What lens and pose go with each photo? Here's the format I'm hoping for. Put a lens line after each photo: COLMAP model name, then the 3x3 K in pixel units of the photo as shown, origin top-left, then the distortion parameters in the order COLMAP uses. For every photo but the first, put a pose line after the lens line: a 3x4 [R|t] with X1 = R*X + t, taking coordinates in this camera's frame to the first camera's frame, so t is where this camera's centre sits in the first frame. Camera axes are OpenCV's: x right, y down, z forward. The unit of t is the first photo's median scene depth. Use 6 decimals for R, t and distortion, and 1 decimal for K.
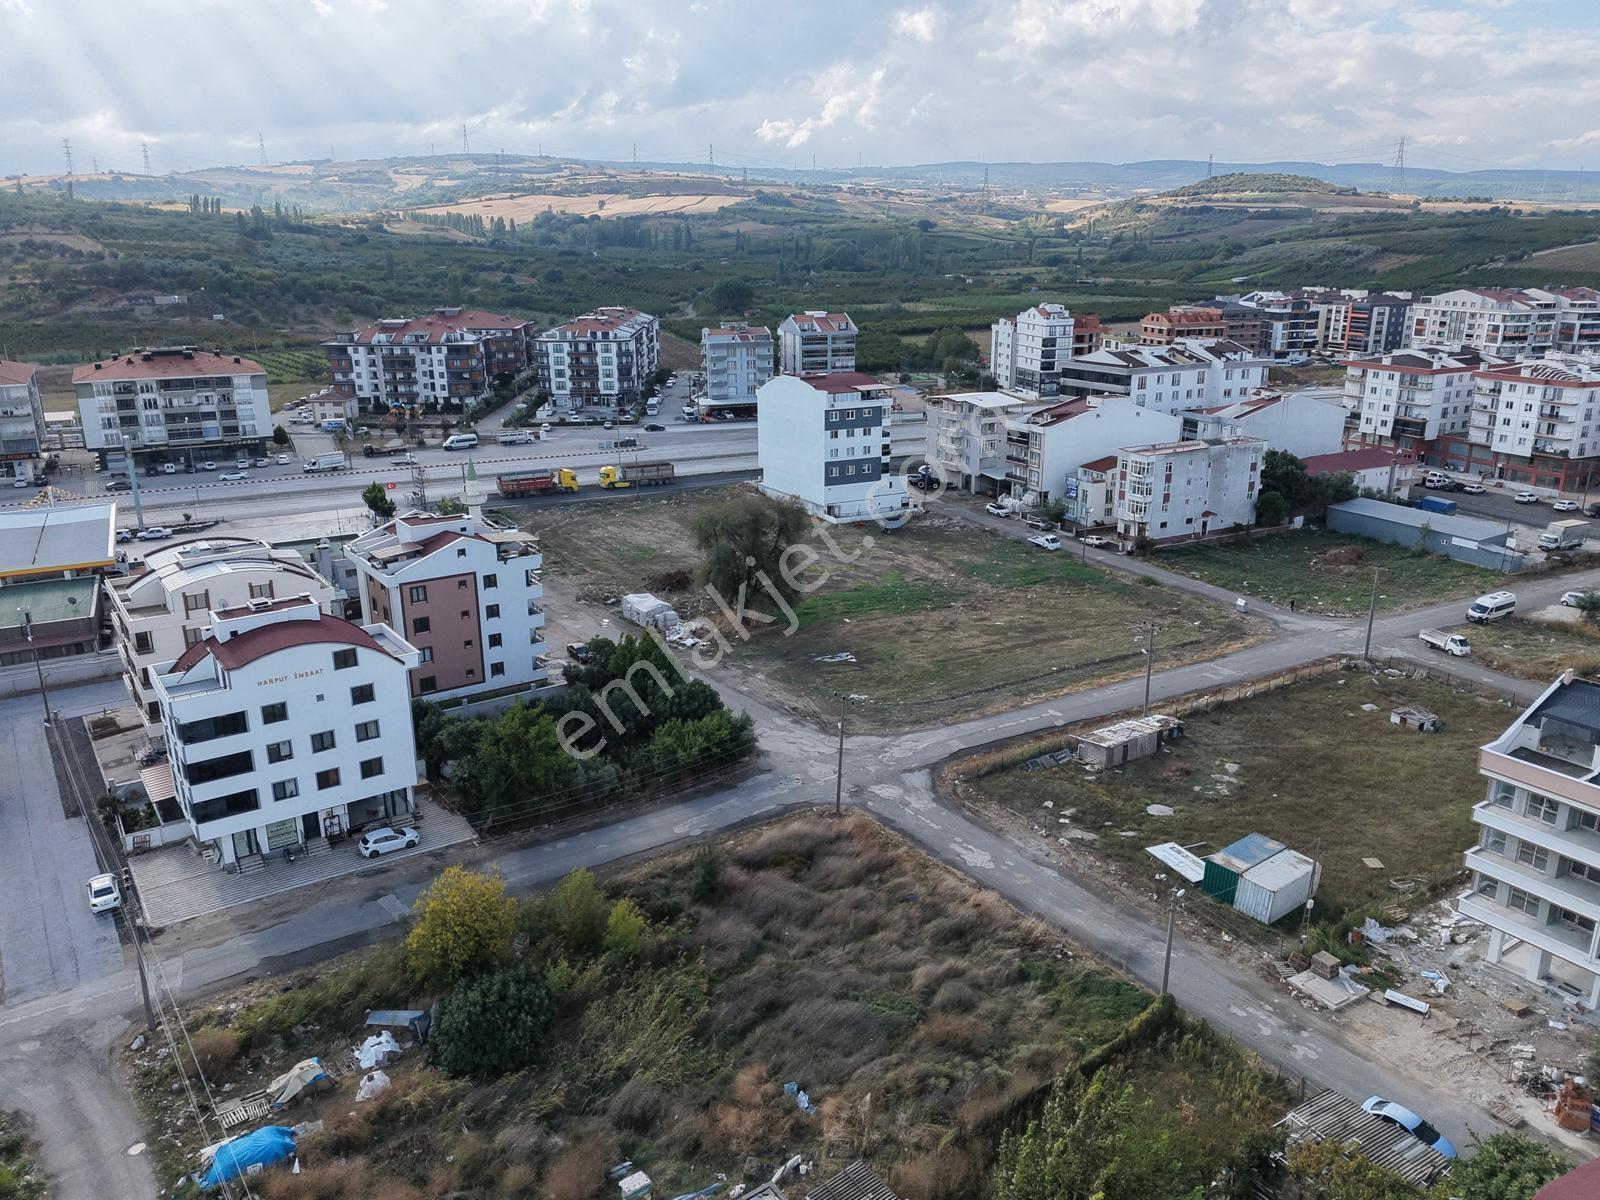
lens RADIAL K [[1175.7, 0, 803.2], [0, 1175.7, 601.6], [0, 0, 1]] dist [0.075692, -0.068007]
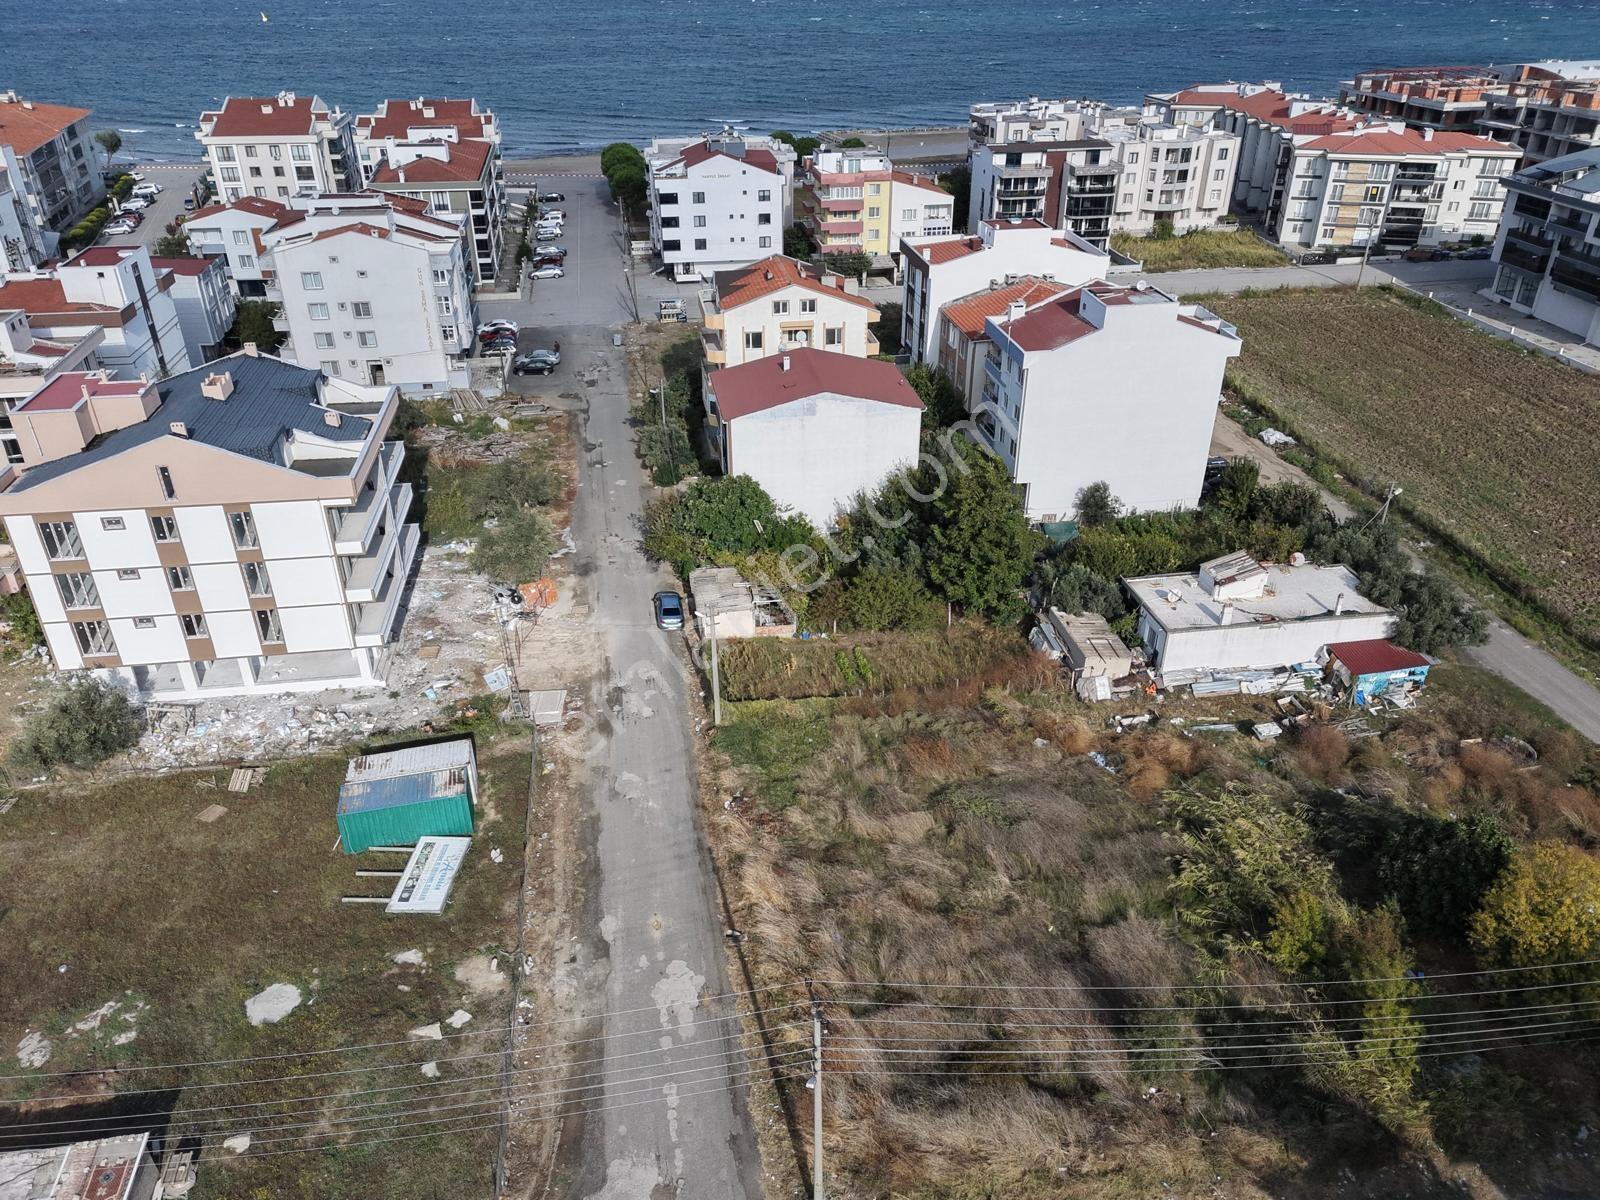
lens RADIAL K [[1175.7, 0, 803.2], [0, 1175.7, 601.6], [0, 0, 1]] dist [0.075692, -0.068007]
pose [[-0.900616, -0.210212, 0.380397, -0.044949], [0.133584, 0.698992, 0.702542, -0.154823], [-0.413577, 0.683535, -0.601443, 0.555665]]
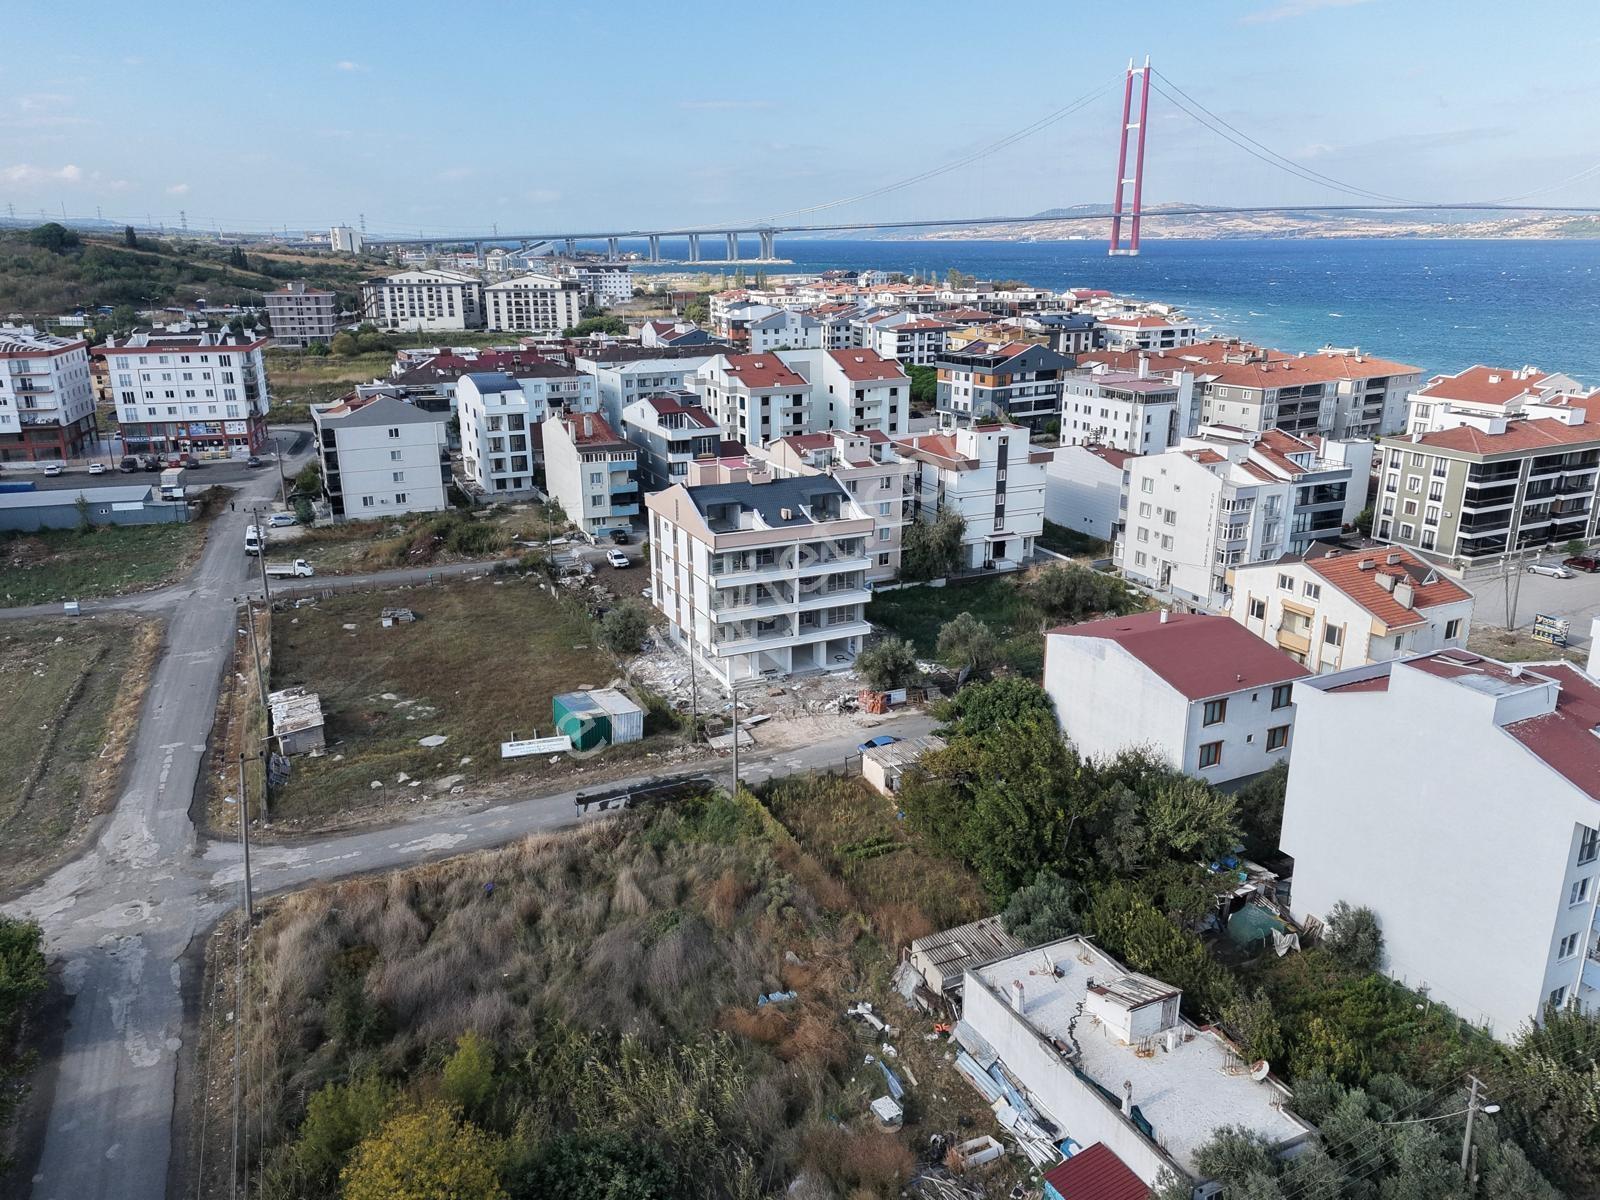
lens RADIAL K [[1172.6, 0, 803.1], [0, 1172.6, 605.5], [0, 0, 1]] dist [0.087366, -0.089528]
pose [[0.152699, -0.291410, 0.944332, -0.279634], [0.295689, 0.925237, 0.237705, -0.036766], [-0.943001, 0.242932, 0.227450, 0.228875]]
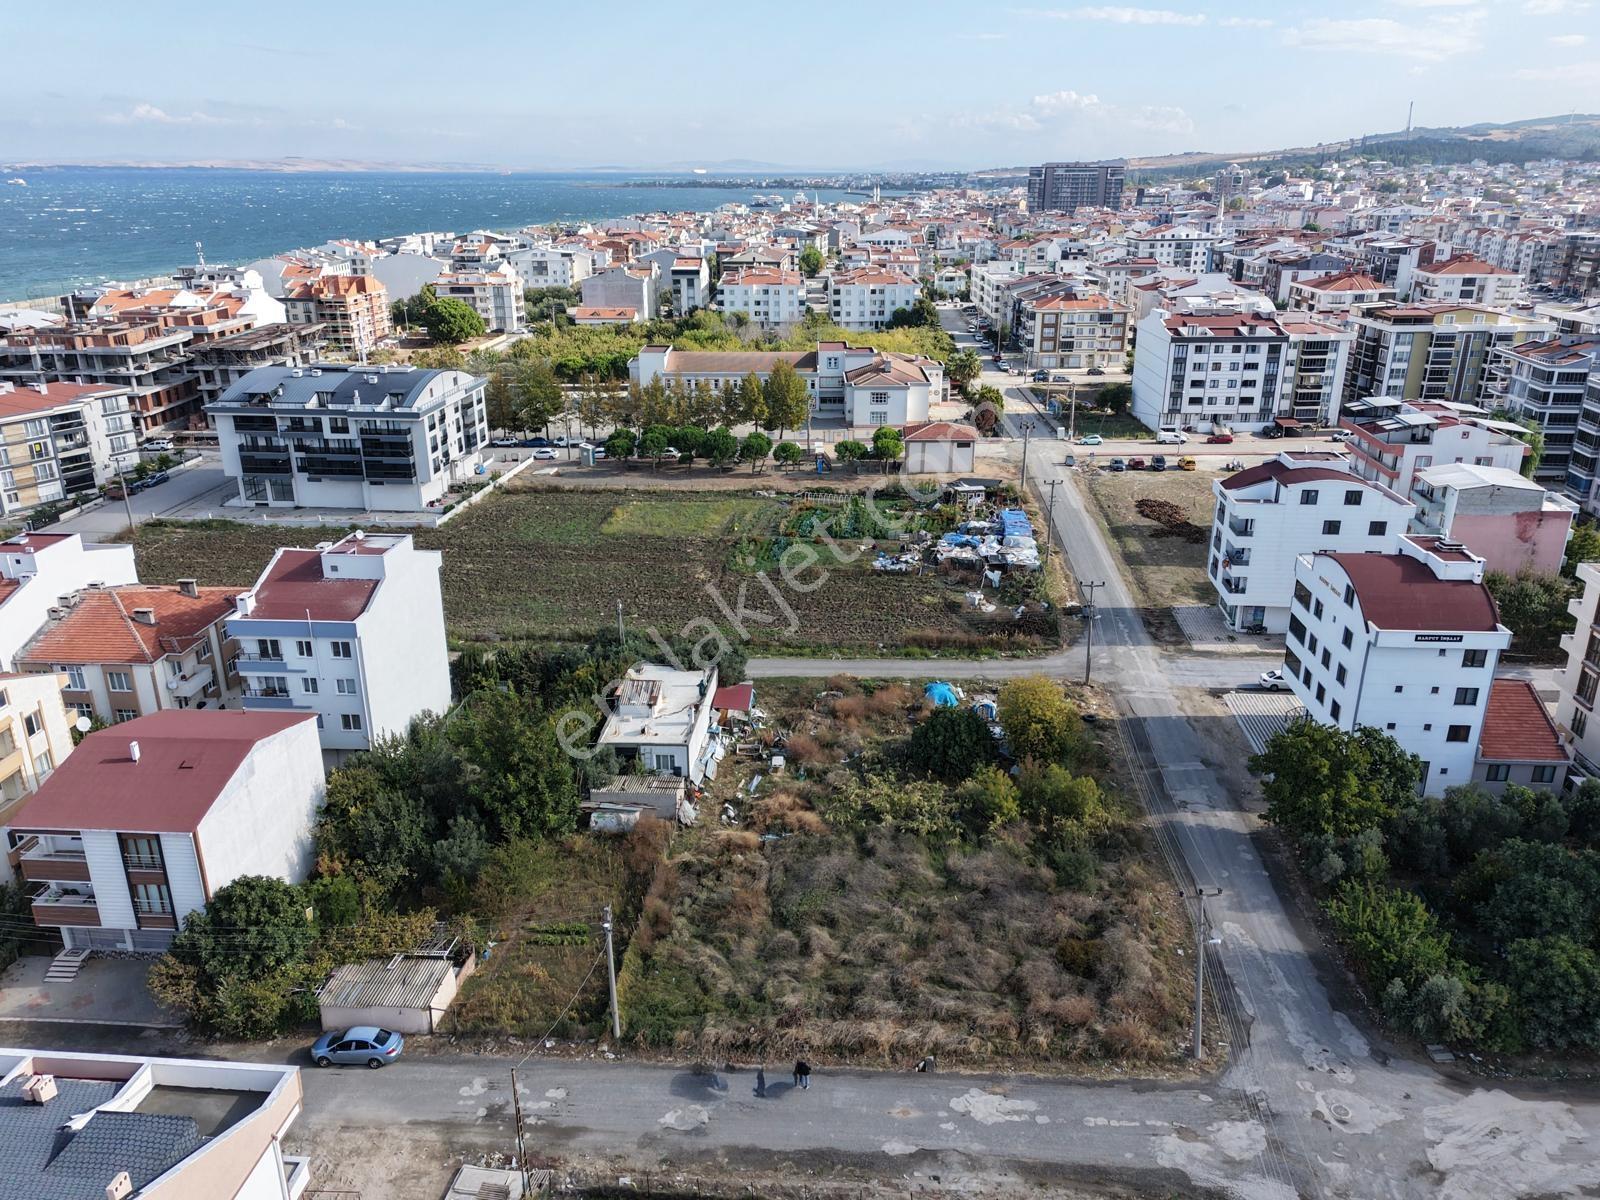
lens RADIAL K [[1175.7, 0, 803.2], [0, 1175.7, 601.6], [0, 0, 1]] dist [0.075692, -0.068007]
pose [[-0.629013, 0.272650, -0.728014, 0.292729], [-0.225787, 0.832036, 0.506691, -0.161313], [0.743883, 0.483092, -0.461801, 0.508239]]
